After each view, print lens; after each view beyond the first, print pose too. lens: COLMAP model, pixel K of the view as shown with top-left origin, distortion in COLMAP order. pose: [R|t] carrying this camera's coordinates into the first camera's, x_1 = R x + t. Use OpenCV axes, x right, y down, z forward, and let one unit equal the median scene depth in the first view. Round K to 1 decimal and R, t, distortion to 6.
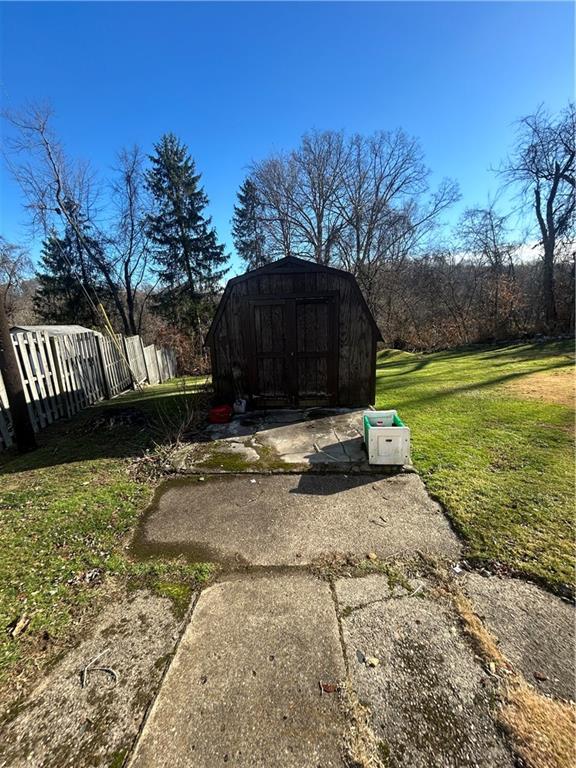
lens RADIAL K [[297.2, 0, 288.1], [0, 297.2, 388.6], [0, 0, 1]] dist [0.000667, 0.000173]
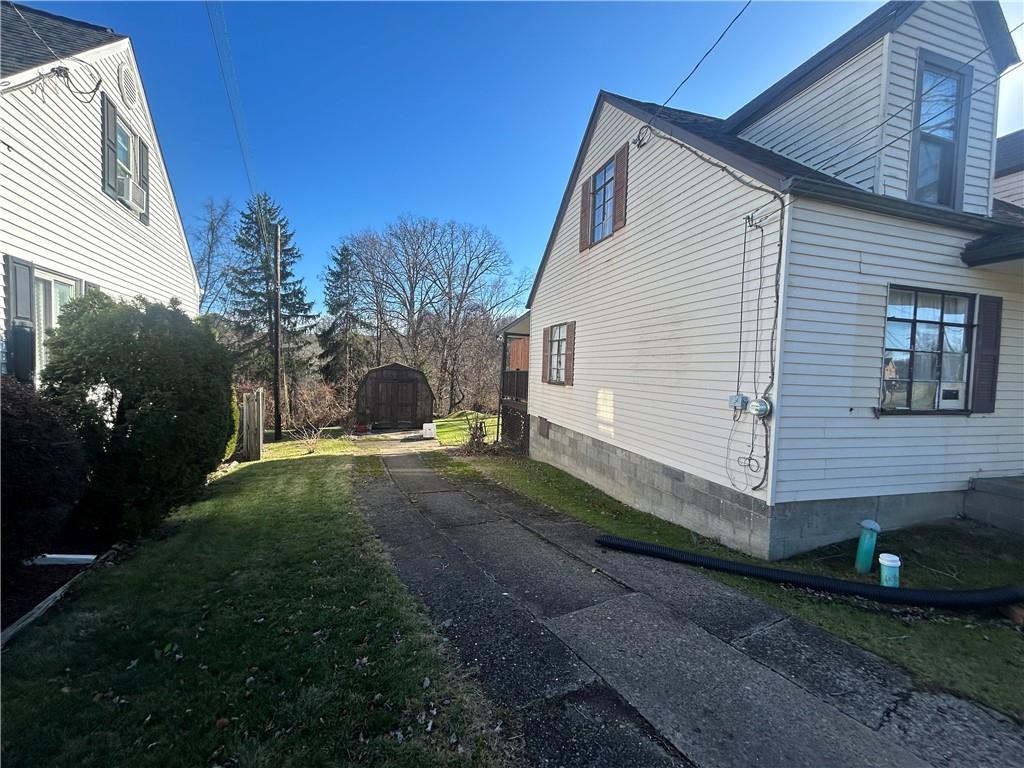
lens RADIAL K [[416.1, 0, 512.0], [0, 416.1, 384.0], [0, 0, 1]] dist [0.001527, 0.000432]
pose [[0.942941, 0.049231, 0.329299, -0.192027], [0.020328, 0.978651, -0.204519, 0.387146], [-0.332337, 0.199544, 0.921810, -2.153161]]
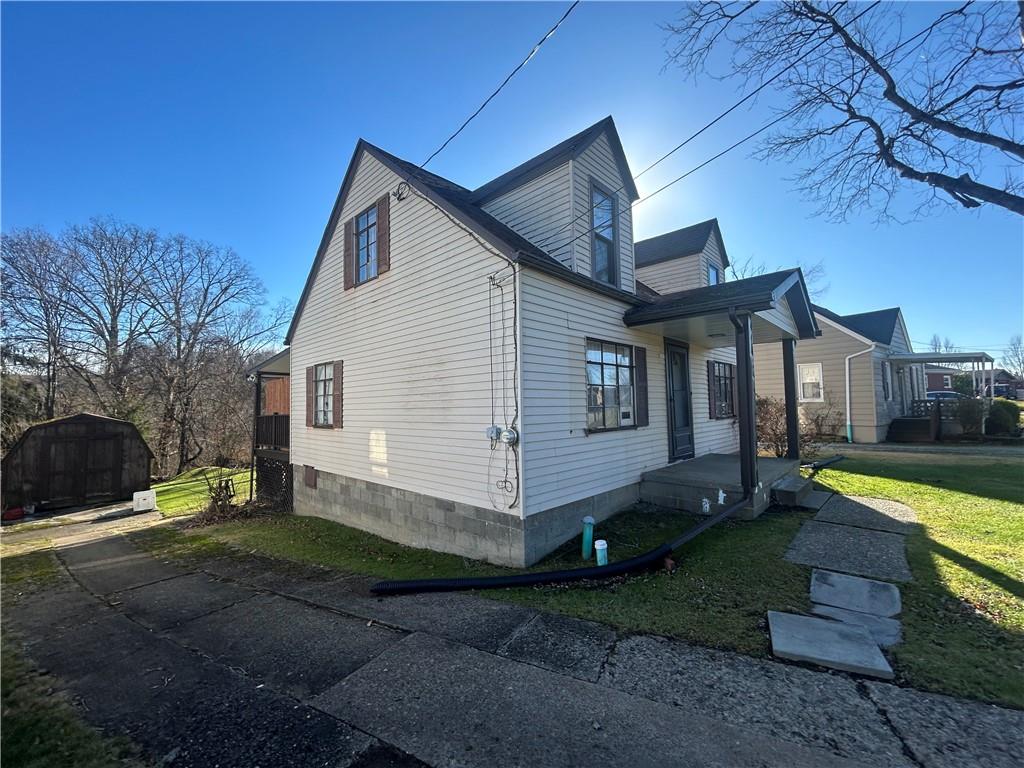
lens RADIAL K [[415.5, 0, 515.8], [0, 415.5, 383.1], [0, 0, 1]] dist [-0.002764, 0.000022]
pose [[0.648284, 0.058925, 0.759115, -0.190034], [0.187094, 0.954105, -0.233838, 0.385404], [-0.738054, 0.293619, 0.607506, -2.177397]]
